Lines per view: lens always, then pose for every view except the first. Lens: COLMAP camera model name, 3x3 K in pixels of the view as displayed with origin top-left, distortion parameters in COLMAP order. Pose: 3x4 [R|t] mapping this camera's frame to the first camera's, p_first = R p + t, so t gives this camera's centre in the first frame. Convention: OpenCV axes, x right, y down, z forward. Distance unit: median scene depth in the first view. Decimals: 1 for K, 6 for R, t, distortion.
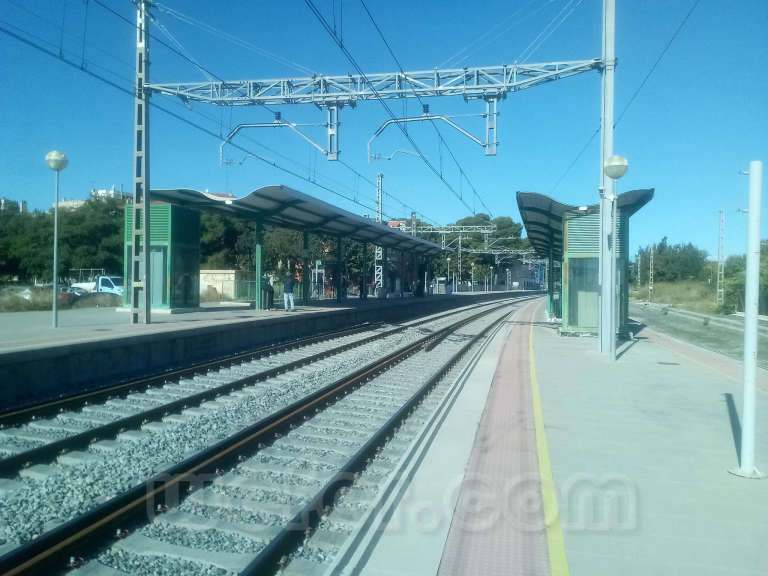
lens RADIAL K [[612.0, 0, 394.9], [0, 612.0, 284.9], [0, 0, 1]] dist [0.070439, -0.084352]
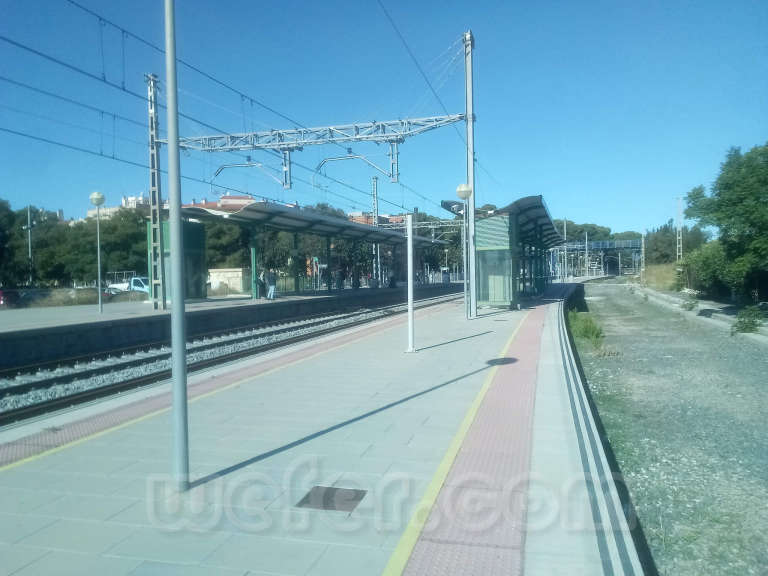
lens RADIAL K [[612.0, 0, 394.9], [0, 612.0, 284.9], [0, 0, 1]] dist [0.070439, -0.084352]
pose [[0.998331, -0.035654, -0.045424, 0.138618], [0.036271, 0.999259, 0.012843, 0.005776], [0.044933, -0.014469, 0.998885, -0.277517]]
